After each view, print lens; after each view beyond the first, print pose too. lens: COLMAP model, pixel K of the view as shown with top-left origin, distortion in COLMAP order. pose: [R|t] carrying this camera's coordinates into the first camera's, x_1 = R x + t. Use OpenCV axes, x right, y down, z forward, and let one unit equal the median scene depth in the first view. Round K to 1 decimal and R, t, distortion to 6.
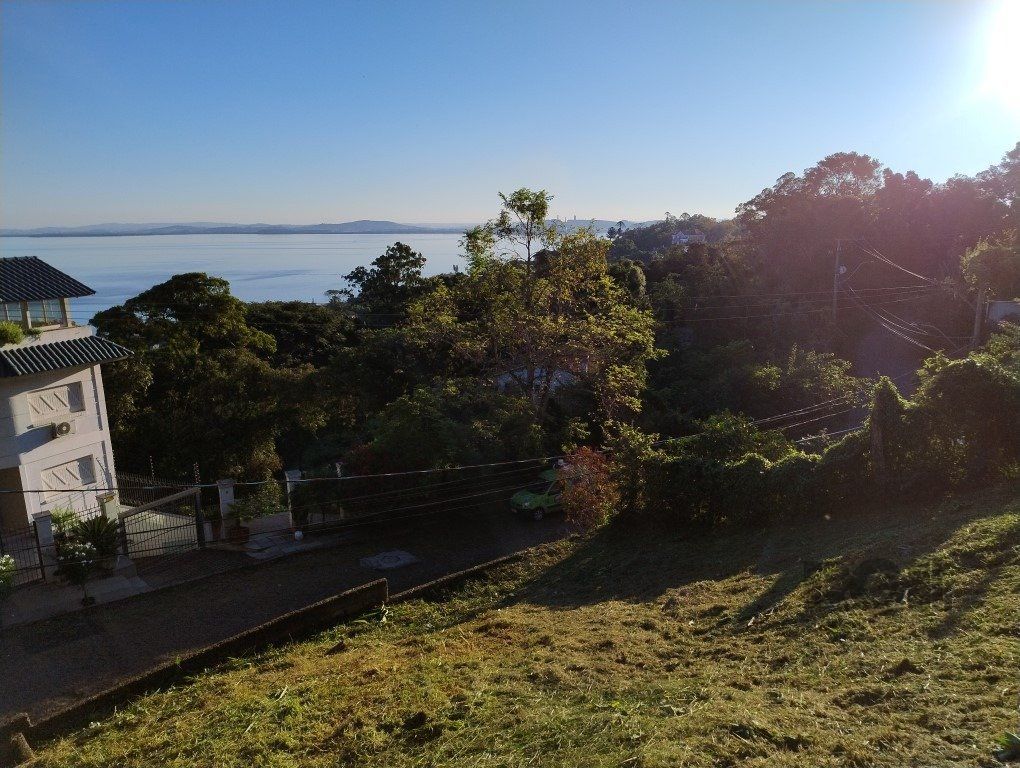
lens RADIAL K [[675.9, 0, 496.6], [0, 675.9, 387.2], [0, 0, 1]] dist [0.046142, -0.055104]
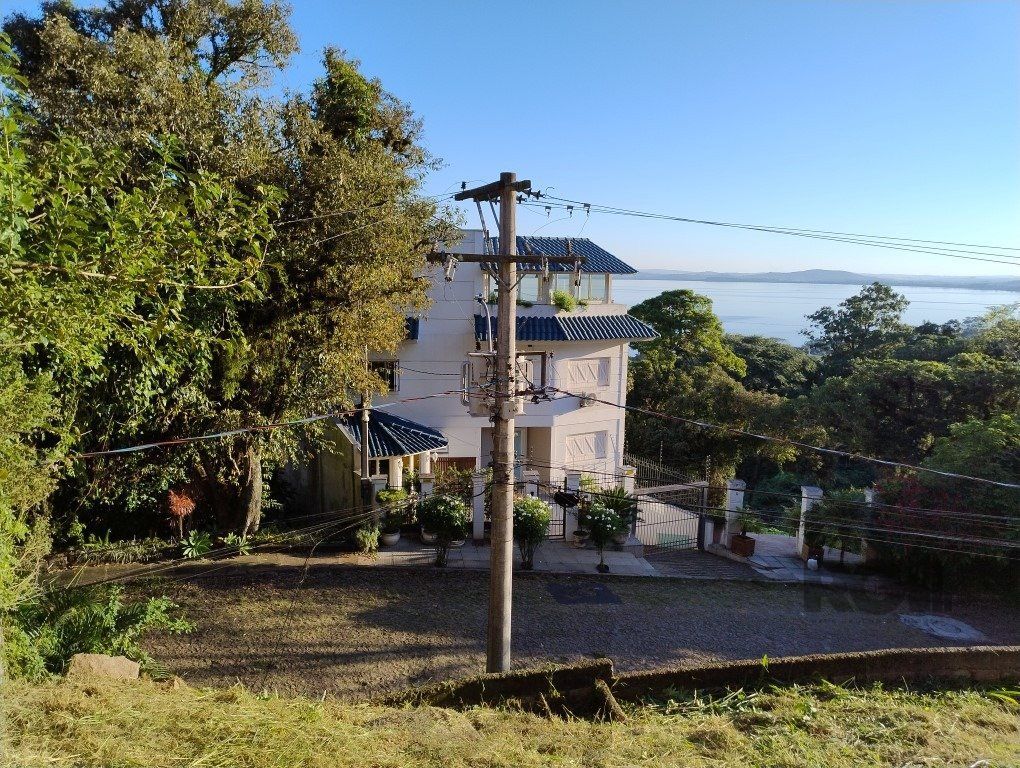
lens RADIAL K [[684.9, 0, 520.8], [0, 684.9, 385.9], [0, 0, 1]] dist [0.049881, -0.051951]
pose [[0.822280, 0.119141, -0.556472, -0.135171], [-0.152204, 0.988259, -0.013320, 0.065405], [0.548351, 0.095650, 0.830760, 0.071168]]
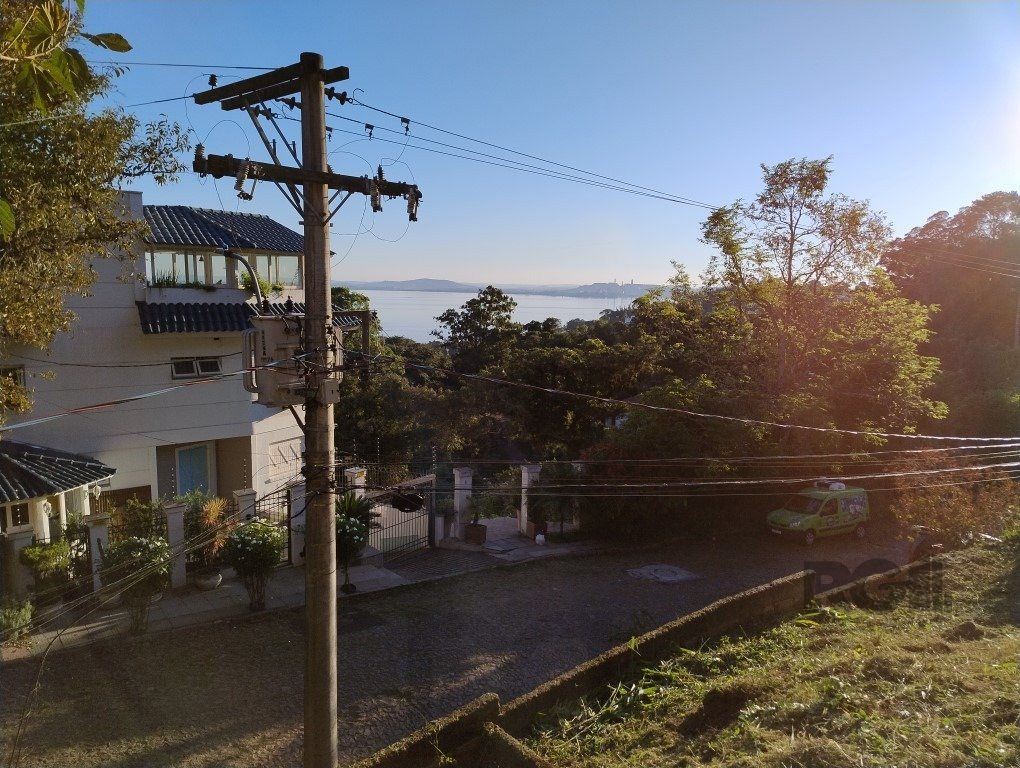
lens RADIAL K [[687.9, 0, 511.0], [0, 687.9, 385.1], [0, 0, 1]] dist [0.054684, -0.062068]
pose [[0.994855, 0.041877, -0.092244, -0.249864], [-0.048810, 0.996046, -0.074230, 0.088667], [0.088771, 0.078350, 0.992966, 0.115223]]
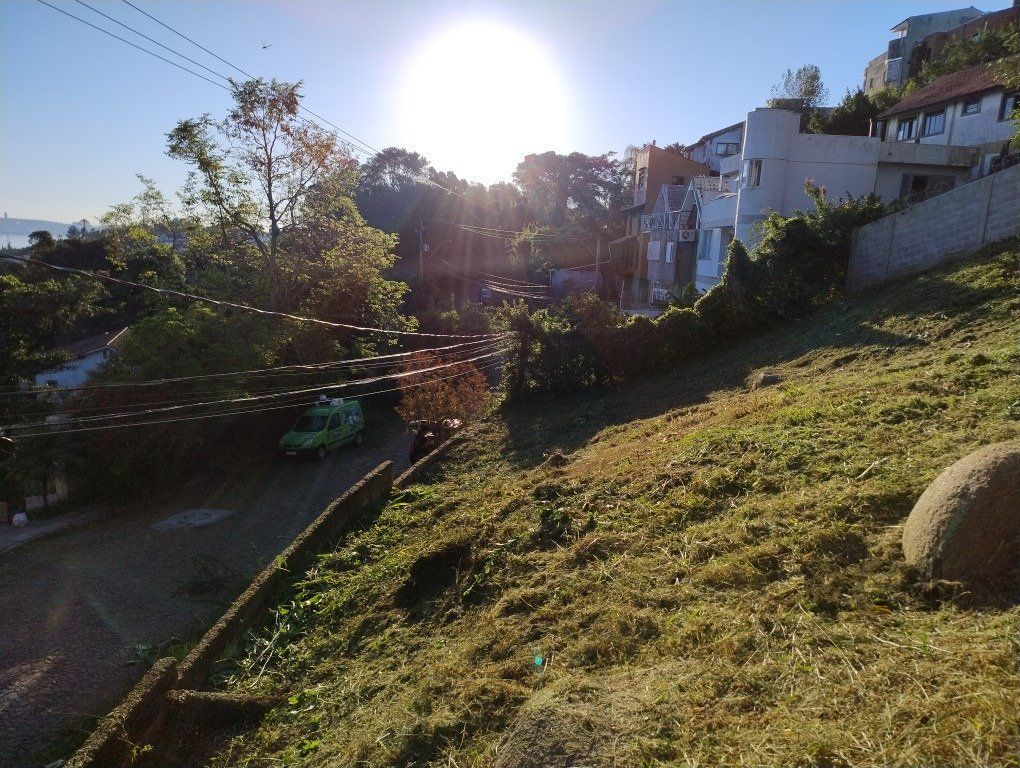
lens RADIAL K [[687.9, 0, 511.0], [0, 687.9, 385.1], [0, 0, 1]] dist [0.054684, -0.062068]
pose [[0.776320, -0.080080, 0.625232, -0.325536], [0.083521, 0.996220, 0.023893, 0.106961], [-0.624782, 0.033671, 0.780073, 0.150945]]
